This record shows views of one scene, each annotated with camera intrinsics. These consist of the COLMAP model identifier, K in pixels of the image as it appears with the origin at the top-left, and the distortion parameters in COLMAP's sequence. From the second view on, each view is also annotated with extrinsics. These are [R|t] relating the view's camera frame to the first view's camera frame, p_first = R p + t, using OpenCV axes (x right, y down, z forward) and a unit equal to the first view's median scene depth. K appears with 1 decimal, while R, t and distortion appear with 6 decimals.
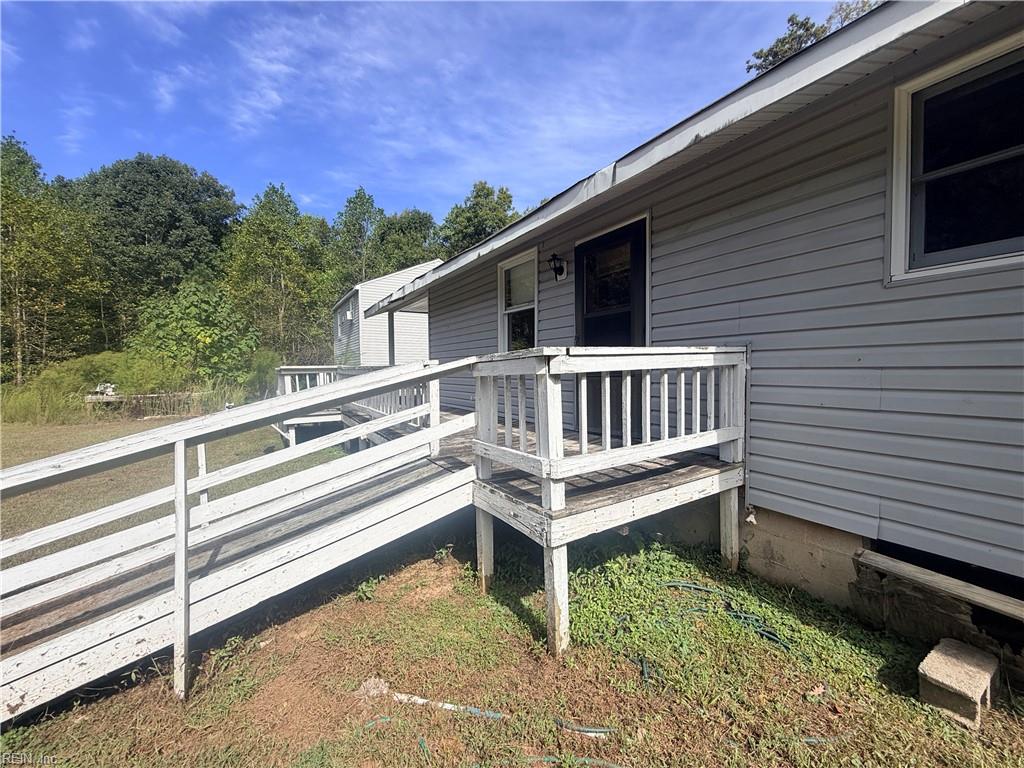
lens RADIAL K [[412.8, 0, 512.0], [0, 412.8, 384.0], [0, 0, 1]] dist [-0.001987, -0.000396]
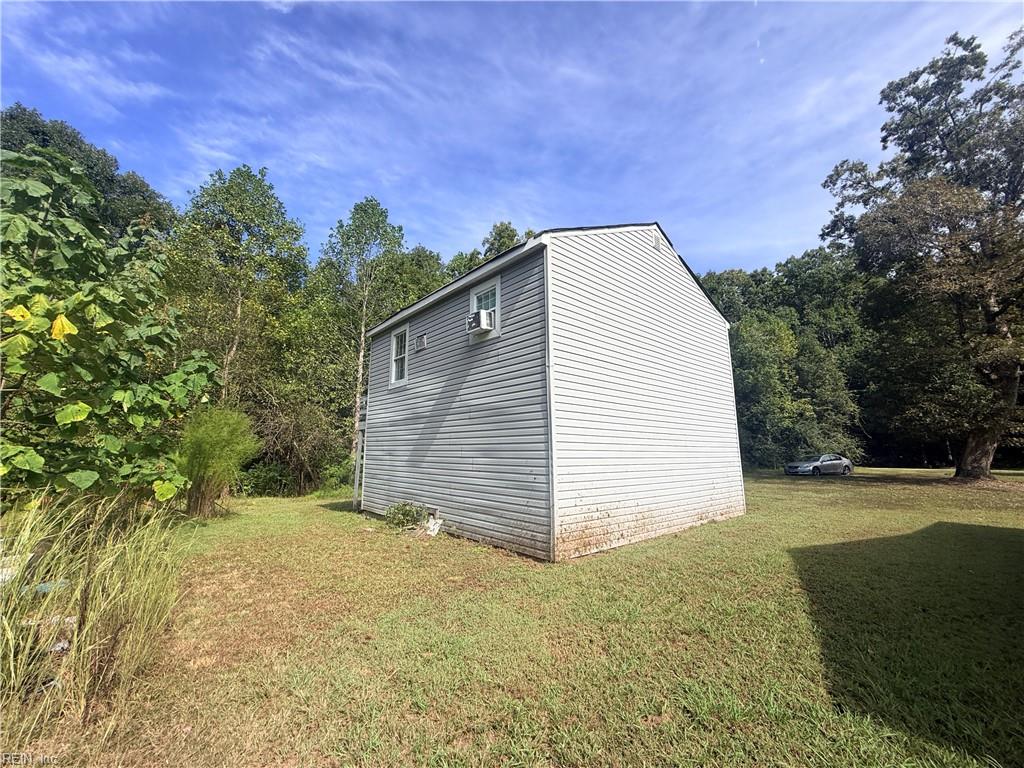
lens RADIAL K [[412.8, 0, 512.0], [0, 412.8, 384.0], [0, 0, 1]] dist [-0.001987, -0.000396]
pose [[0.985927, 0.034391, 0.163600, -0.495372], [-0.001810, 0.980751, -0.195256, -0.027999], [-0.167166, 0.192212, 0.967011, 0.701707]]
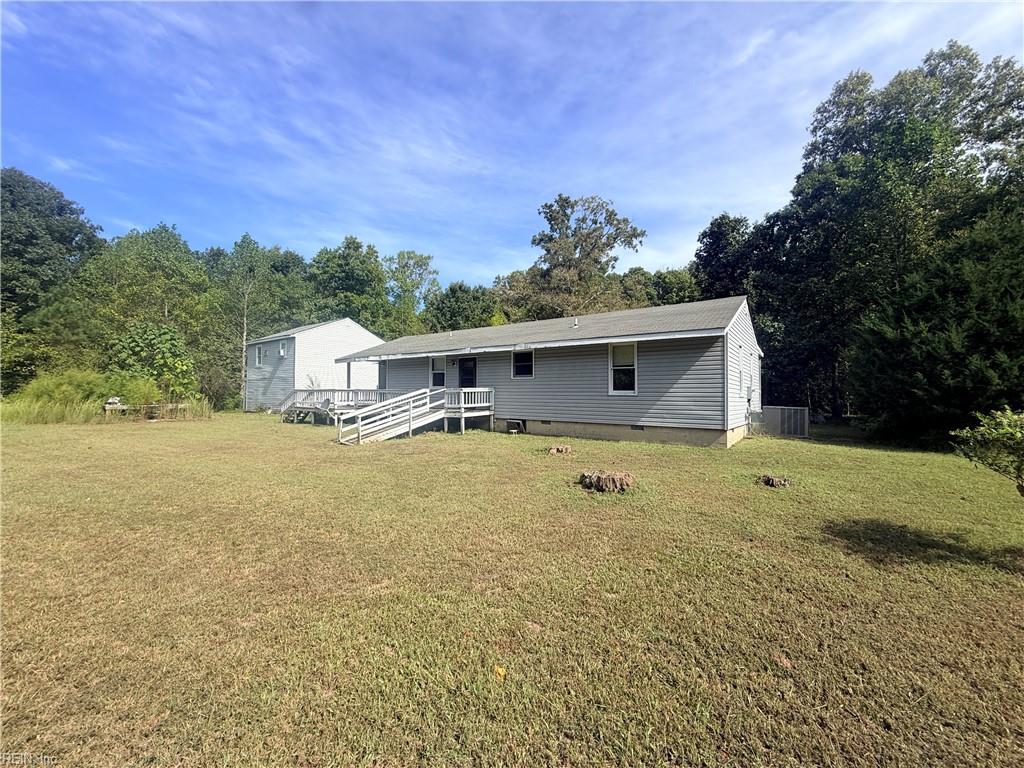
lens RADIAL K [[414.1, 0, 512.0], [0, 414.1, 384.0], [0, 0, 1]] dist [0.000075, -0.000165]
pose [[0.927316, 0.023606, 0.373535, -0.215959], [-0.001171, 0.998187, -0.060175, 0.032695], [-0.374278, 0.055364, 0.925662, -0.715199]]
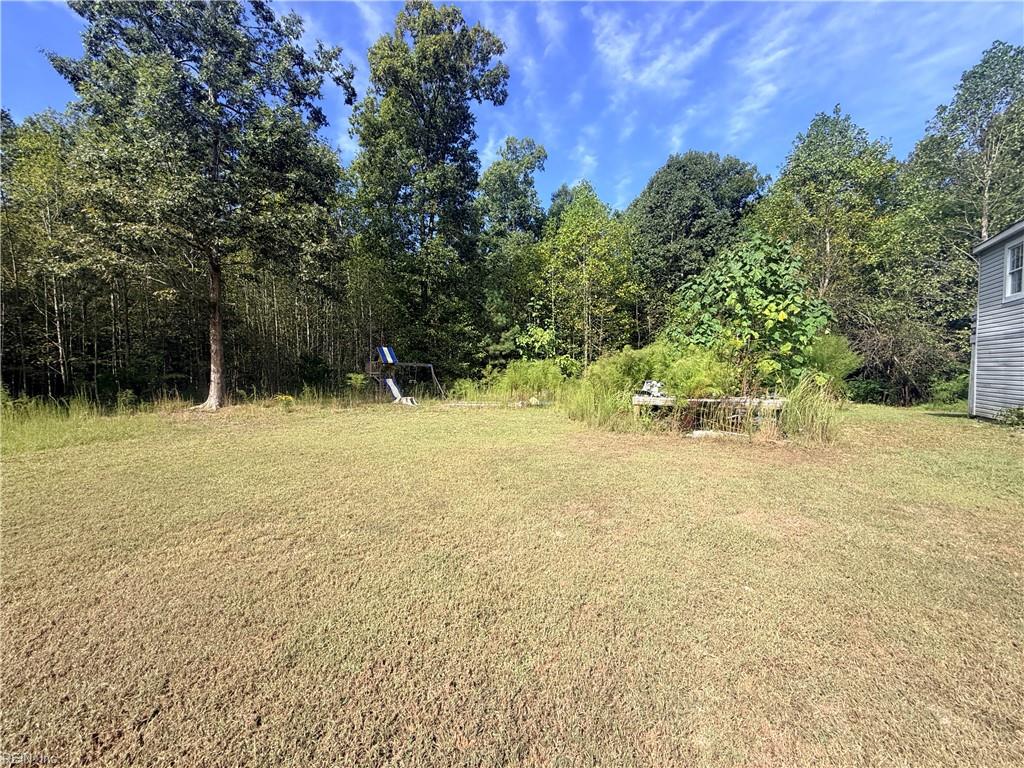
lens RADIAL K [[410.0, 0, 508.9], [0, 410.0, 382.3], [0, 0, 1]] dist [0.001434, -0.000219]
pose [[0.482844, 0.034502, -0.875027, -0.375773], [-0.032106, 0.999249, 0.021684, -0.006121], [0.875118, 0.017624, 0.483589, 0.331425]]
